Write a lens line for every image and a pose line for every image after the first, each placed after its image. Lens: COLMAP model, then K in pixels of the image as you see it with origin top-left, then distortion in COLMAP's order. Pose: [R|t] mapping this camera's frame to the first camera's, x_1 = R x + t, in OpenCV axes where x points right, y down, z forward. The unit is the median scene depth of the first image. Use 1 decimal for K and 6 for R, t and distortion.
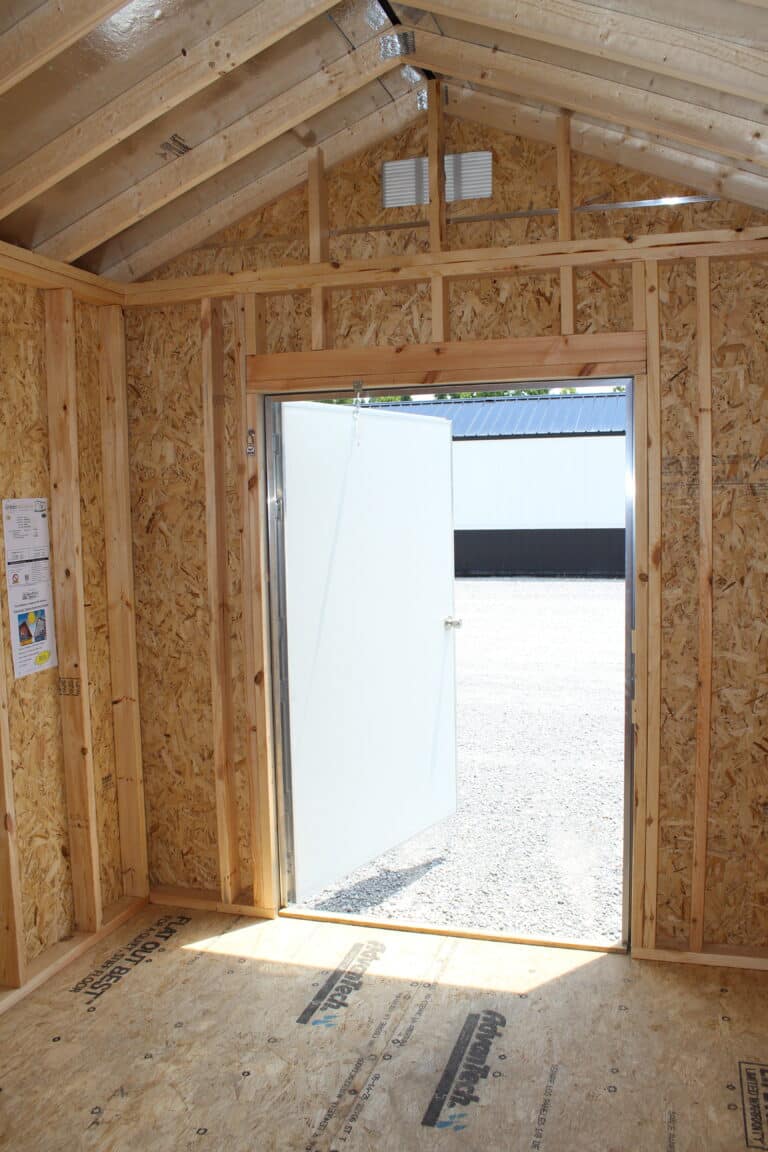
lens RADIAL K [[977.7, 0, 384.9], [0, 977.7, 569.6], [0, 0, 1]] dist [-0.119359, 0.079552]
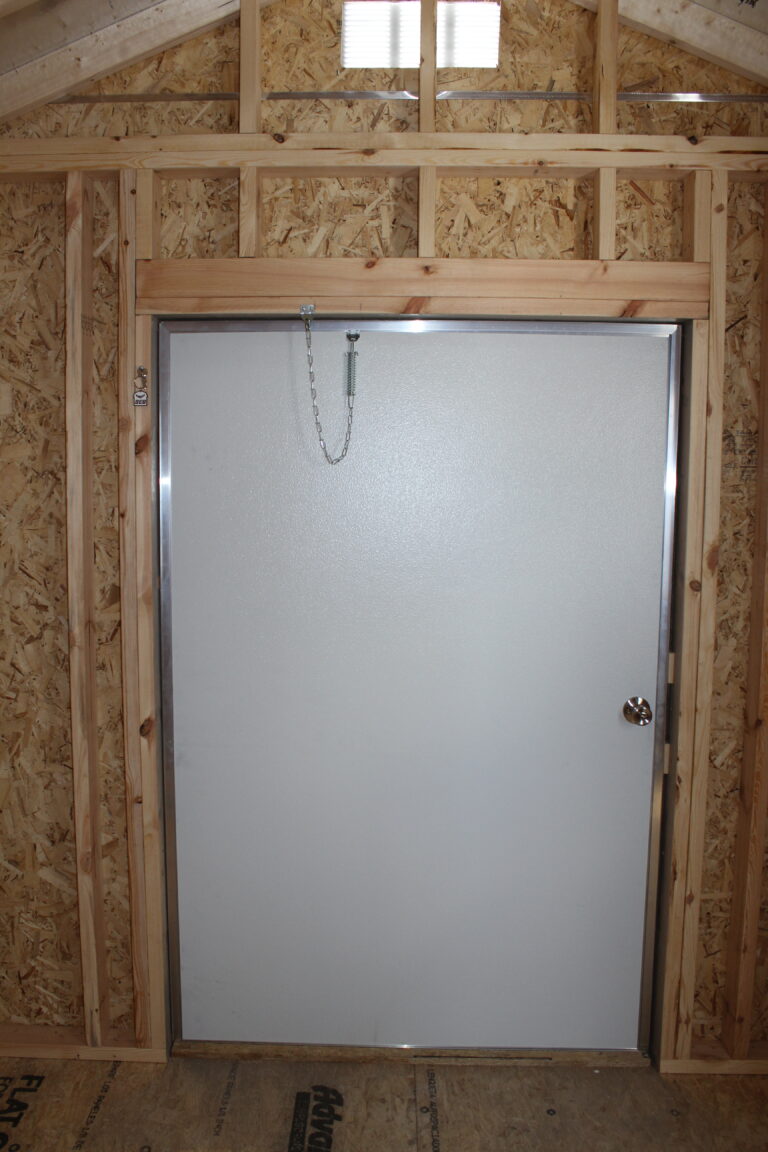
lens RADIAL K [[977.7, 0, 384.7], [0, 977.7, 575.6], [0, 0, 1]] dist [-0.119359, 0.079552]
pose [[0.962660, 0.003833, 0.270686, -0.161266], [-0.007016, 0.999917, 0.010793, -0.006103], [-0.270622, -0.012289, 0.962607, 0.306944]]
